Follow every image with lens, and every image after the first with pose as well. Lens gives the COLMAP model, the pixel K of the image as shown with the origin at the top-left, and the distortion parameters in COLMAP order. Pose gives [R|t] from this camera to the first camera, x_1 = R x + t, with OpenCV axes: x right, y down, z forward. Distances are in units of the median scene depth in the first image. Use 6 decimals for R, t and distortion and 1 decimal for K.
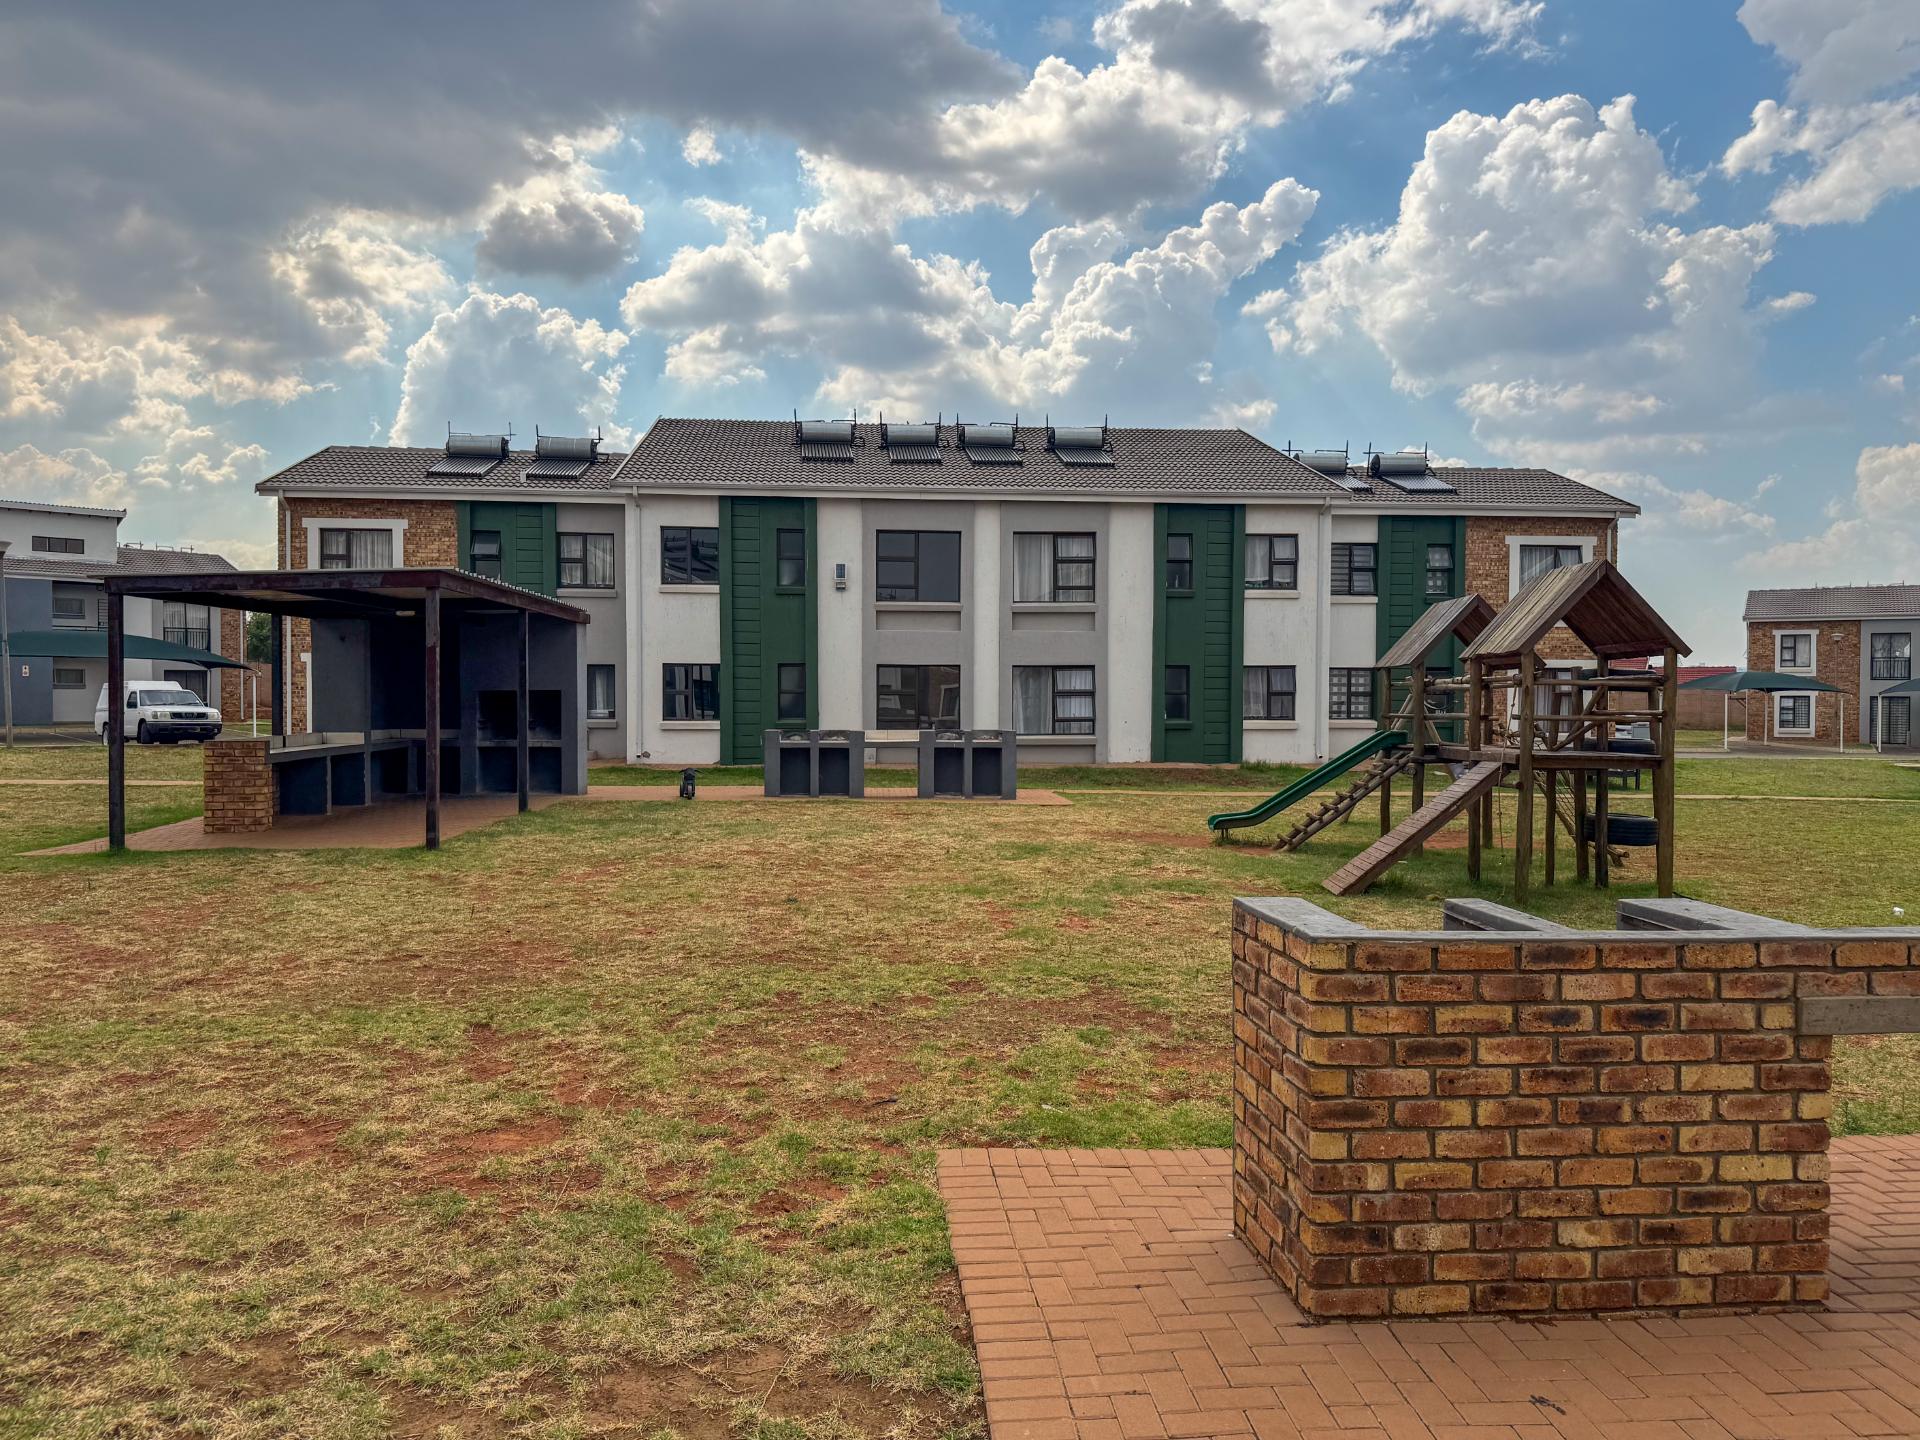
lens RADIAL K [[1477.1, 0, 1005.8], [0, 1477.1, 754.3], [0, 0, 1]] dist [0.086016, -0.109579]
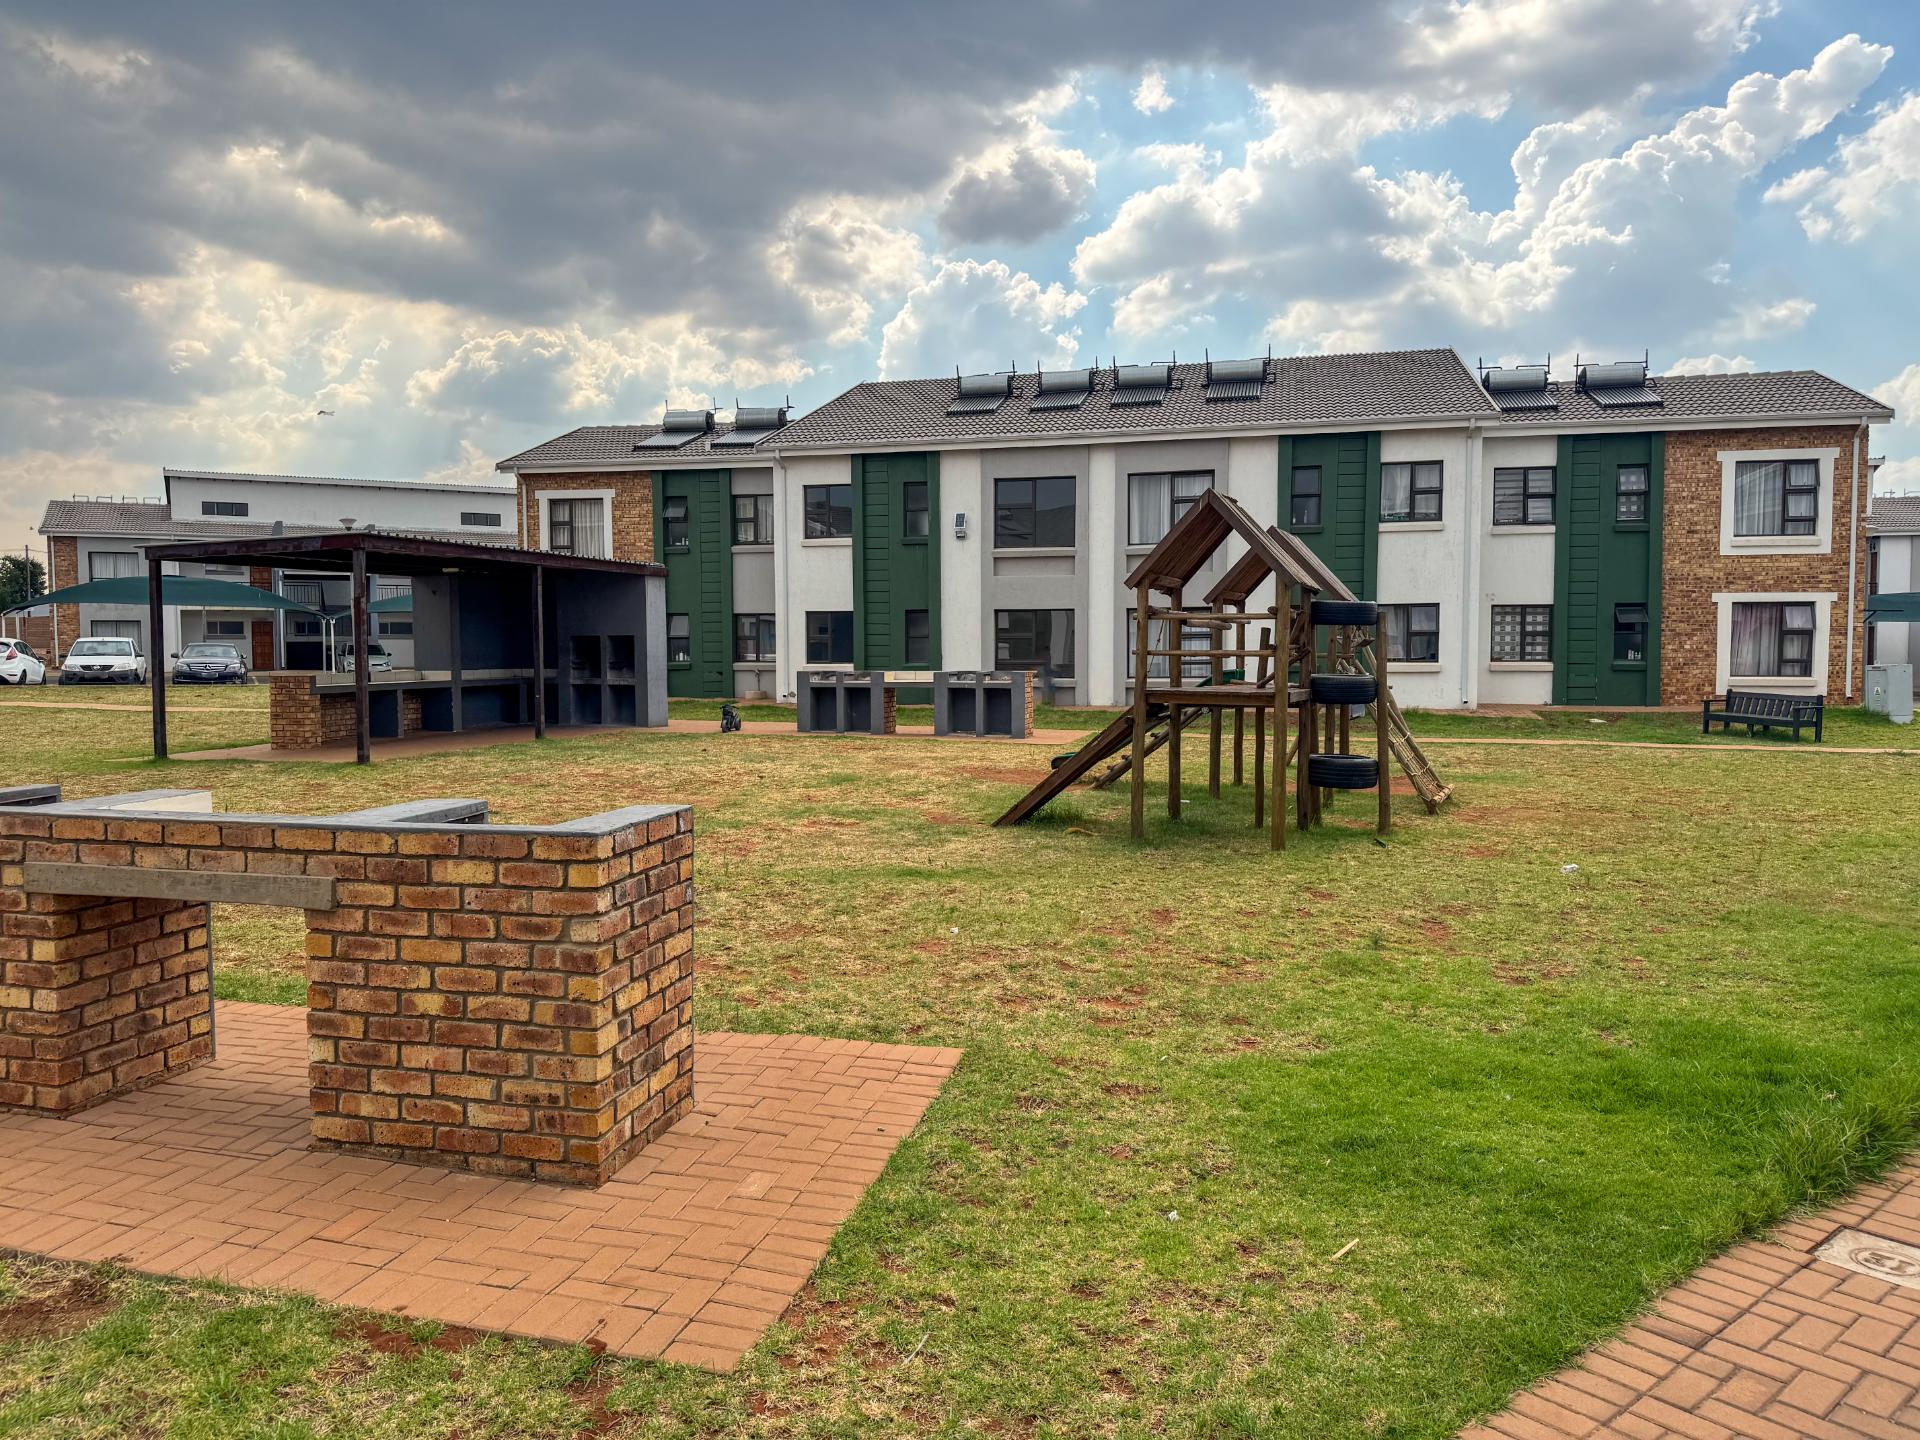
lens RADIAL K [[1477.1, 0, 975.4], [0, 1477.1, 768.9], [0, 0, 1]] dist [0.086016, -0.109579]
pose [[0.937440, 0.023276, -0.347367, 0.236009], [-0.007967, 0.998936, 0.045433, 0.003383], [0.348055, -0.039823, 0.936628, 0.017098]]
